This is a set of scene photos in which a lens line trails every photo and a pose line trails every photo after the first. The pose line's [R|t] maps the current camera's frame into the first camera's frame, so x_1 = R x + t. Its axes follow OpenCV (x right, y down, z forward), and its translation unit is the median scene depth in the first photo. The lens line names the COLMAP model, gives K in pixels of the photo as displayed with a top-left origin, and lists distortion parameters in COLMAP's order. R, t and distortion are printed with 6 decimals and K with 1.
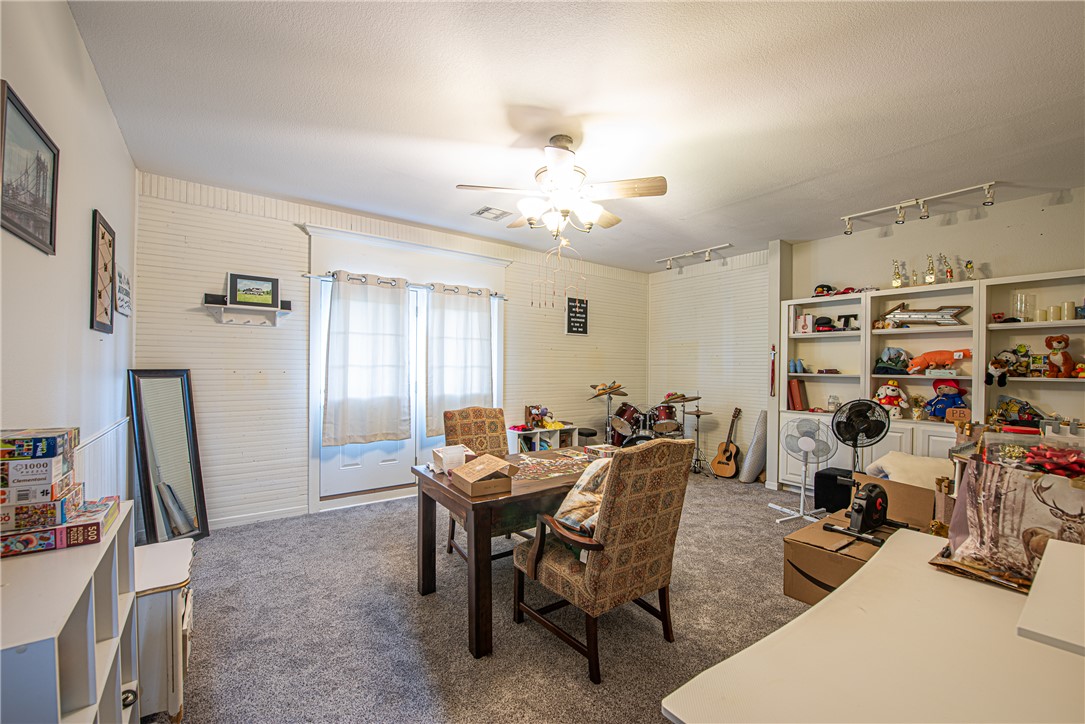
lens RADIAL K [[432.7, 0, 546.5], [0, 432.7, 365.0], [0, 0, 1]] dist [-0.018722, -0.001869]
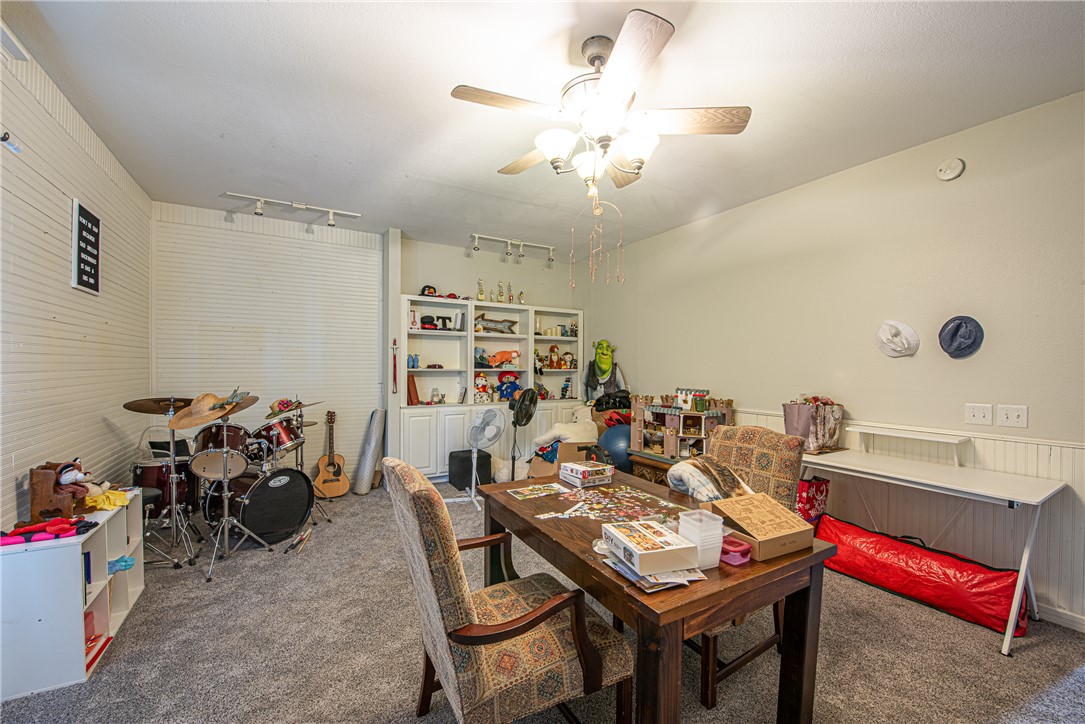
lens RADIAL K [[432.7, 0, 546.2], [0, 432.7, 366.5], [0, 0, 1]] dist [-0.018722, -0.001869]
pose [[0.094701, -0.012528, 0.995427, -0.421118], [-0.009191, 0.999867, 0.013458, -0.002152], [-0.995463, -0.010424, 0.094573, 0.627279]]
